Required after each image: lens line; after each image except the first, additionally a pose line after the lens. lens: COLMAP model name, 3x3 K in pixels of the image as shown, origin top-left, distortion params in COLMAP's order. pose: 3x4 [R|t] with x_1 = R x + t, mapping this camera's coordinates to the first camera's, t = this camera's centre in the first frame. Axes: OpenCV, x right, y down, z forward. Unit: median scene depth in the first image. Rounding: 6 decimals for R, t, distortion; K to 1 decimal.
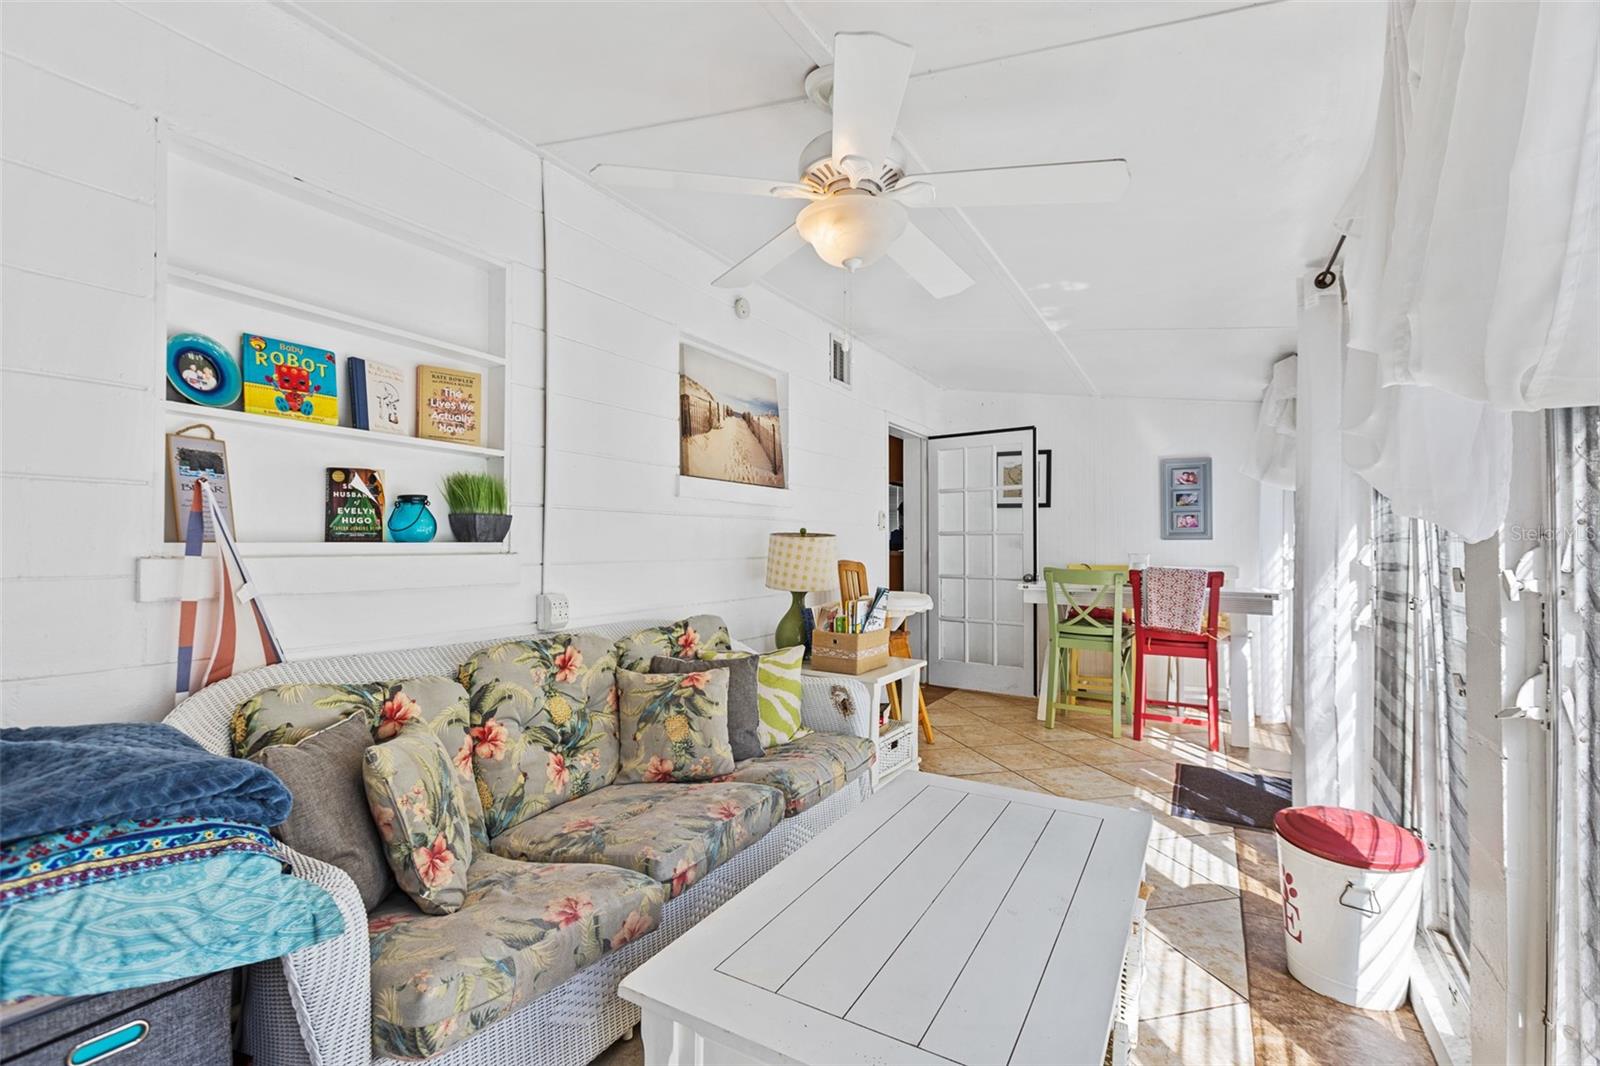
lens RADIAL K [[723.3, 0, 796.4], [0, 723.3, 538.4], [0, 0, 1]] dist [0.001554, -0.000011]
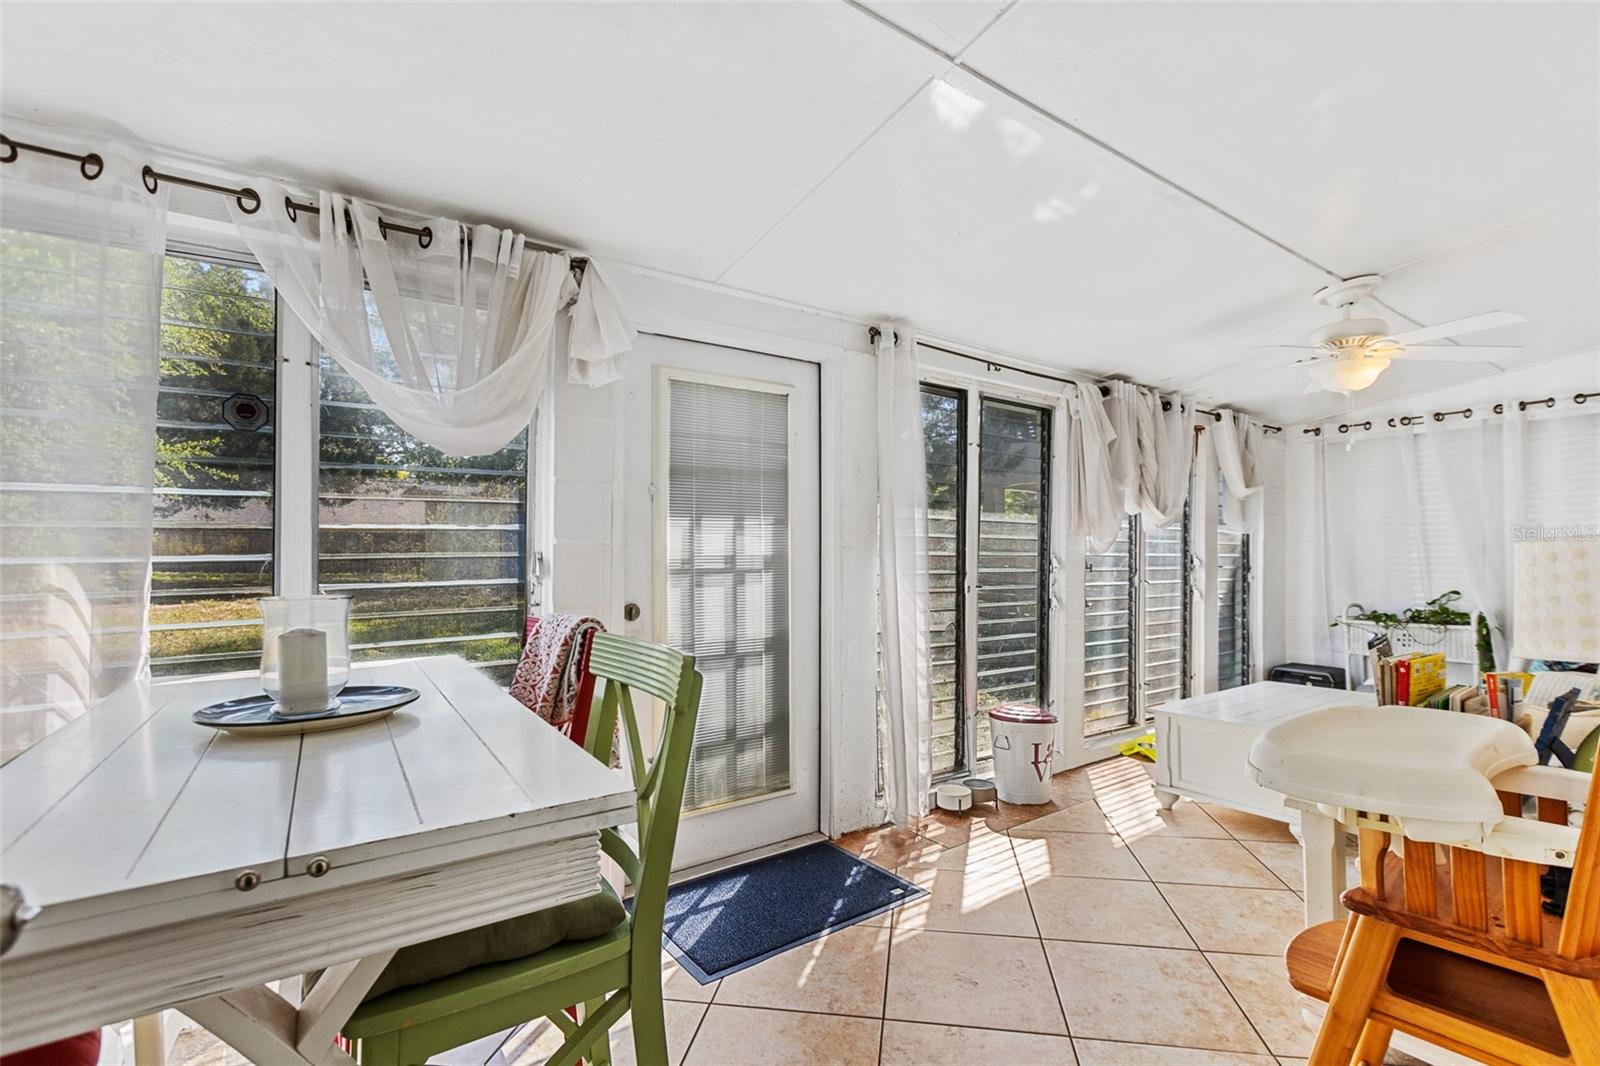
lens RADIAL K [[753.5, 0, 799.2], [0, 753.5, 554.3], [0, 0, 1]] dist [-0.024004, 0.001848]
pose [[-0.912371, -0.005455, 0.409328, 0.233772], [-0.008332, 0.999952, -0.005247, 0.009597], [-0.409279, -0.008198, -0.912372, 1.356033]]
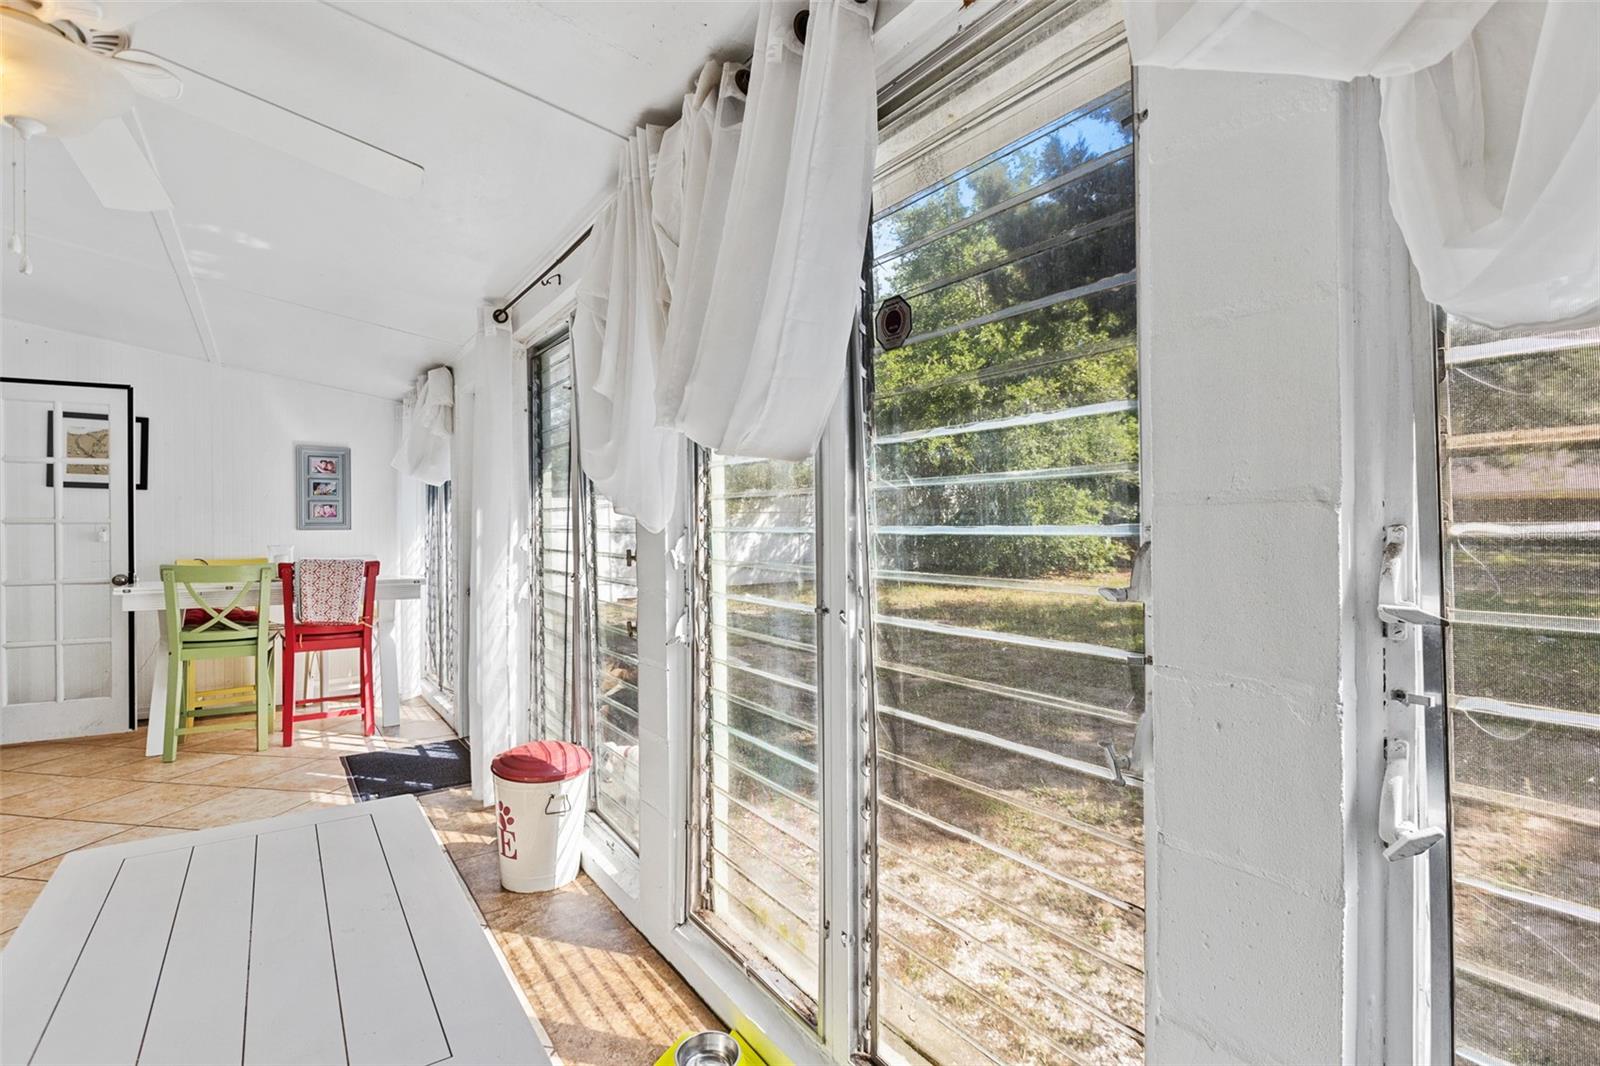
lens RADIAL K [[731.2, 0, 775.0], [0, 731.2, 530.7], [0, 0, 1]] dist [0.002207, -0.000249]
pose [[0.434794, -0.003544, 0.900523, -0.105423], [-0.000139, 0.999992, 0.004003, -0.001446], [-0.900530, -0.001866, 0.434790, 0.031474]]
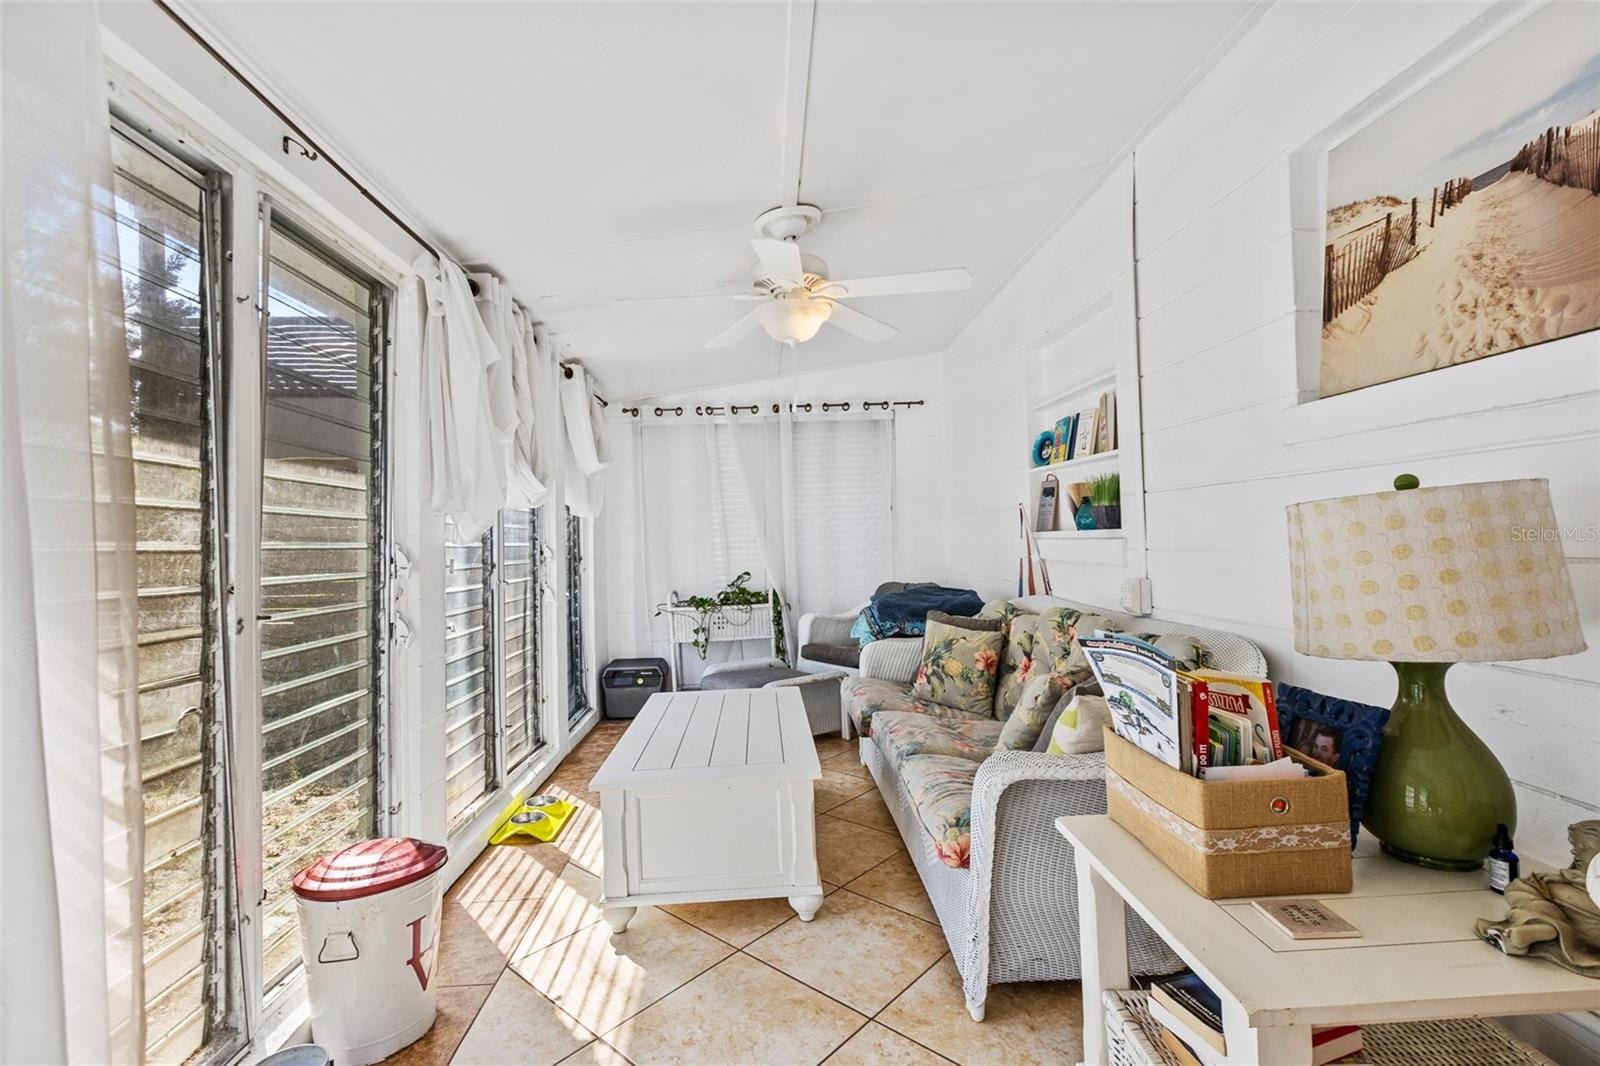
lens RADIAL K [[727.3, 0, 797.8], [0, 727.3, 527.8], [0, 0, 1]] dist [0.000547, 0.000276]
pose [[-0.840621, 0.009164, -0.541546, 0.369716], [0.027246, 0.999306, -0.025383, 0.010857], [0.540937, -0.036093, -0.840288, 0.957820]]
